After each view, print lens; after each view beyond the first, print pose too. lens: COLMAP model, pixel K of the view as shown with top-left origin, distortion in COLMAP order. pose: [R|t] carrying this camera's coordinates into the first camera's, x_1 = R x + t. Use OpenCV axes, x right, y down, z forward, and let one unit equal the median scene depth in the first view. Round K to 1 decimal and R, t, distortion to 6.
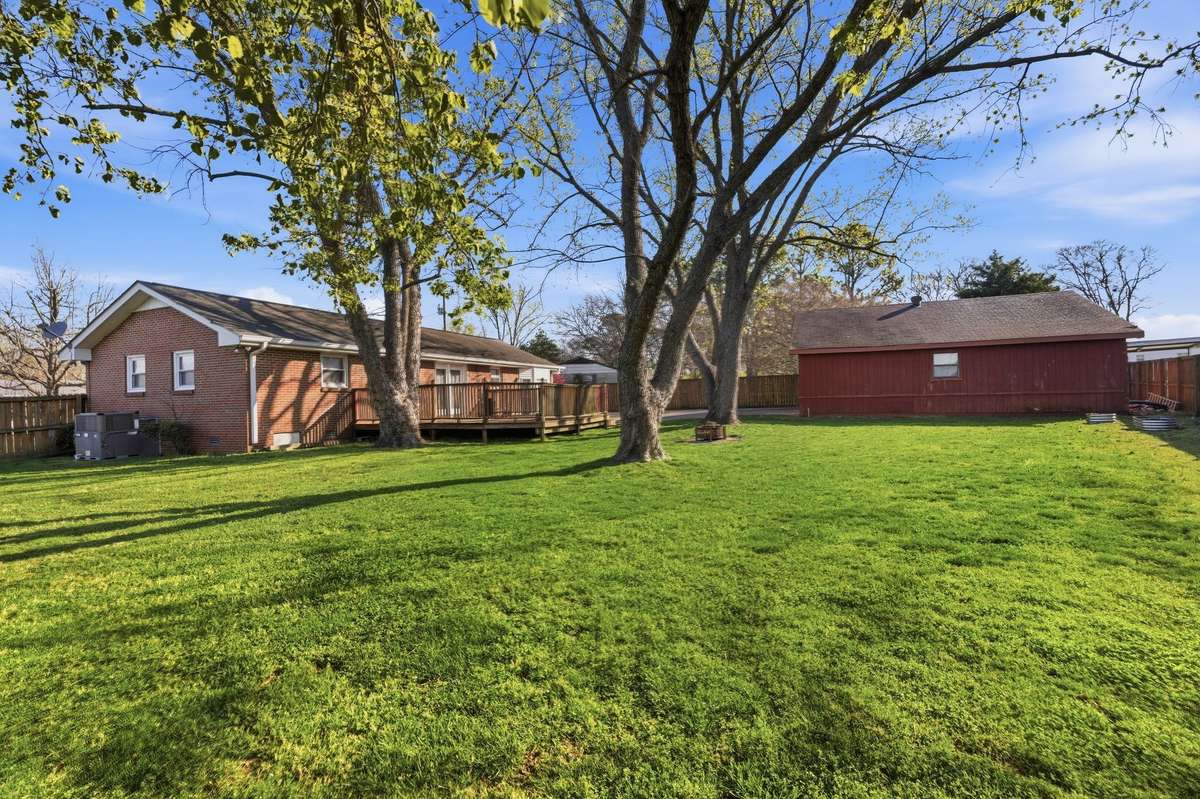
lens RADIAL K [[534.3, 0, 602.8], [0, 534.3, 390.2], [0, 0, 1]] dist [0.002773, 0.003011]
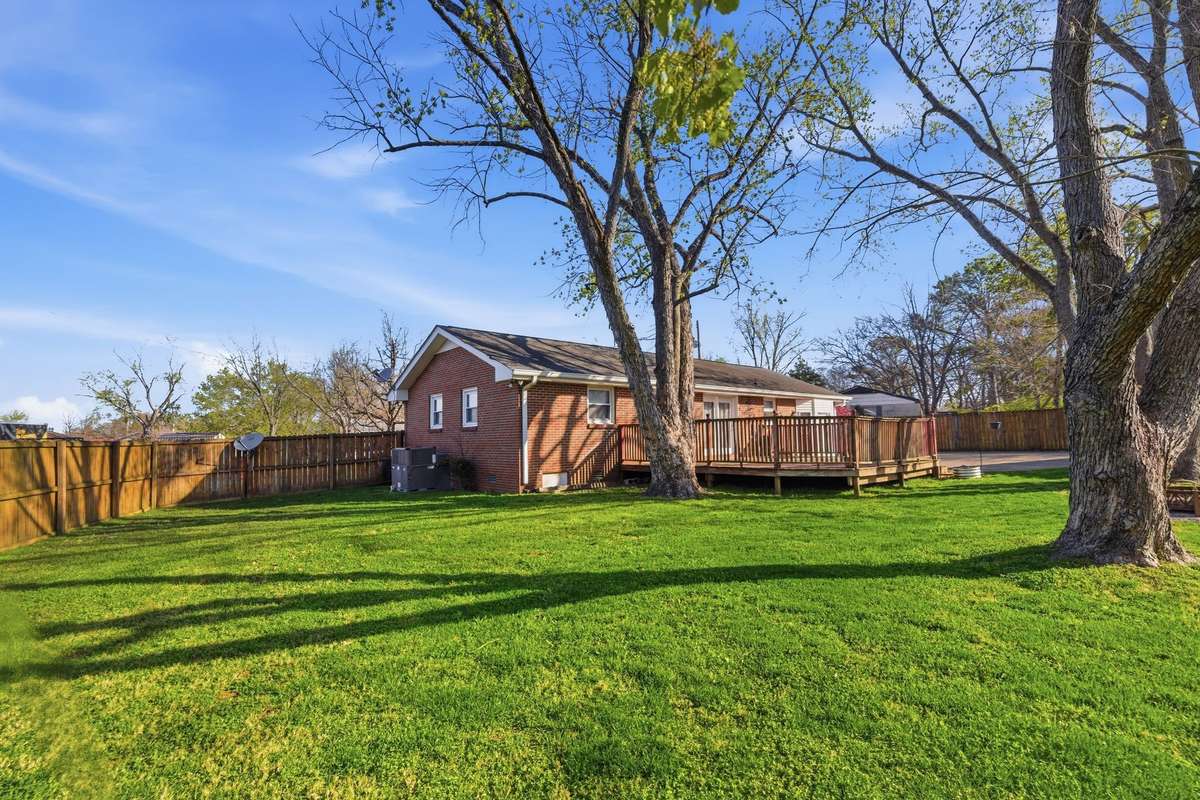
lens RADIAL K [[534.3, 0, 599.6], [0, 534.3, 404.3], [0, 0, 1]] dist [0.002773, 0.003011]
pose [[0.896480, -0.020970, -0.442587, -0.104250], [0.003368, 0.999173, -0.040519, -0.001190], [0.443071, 0.034833, 0.895810, 0.190670]]
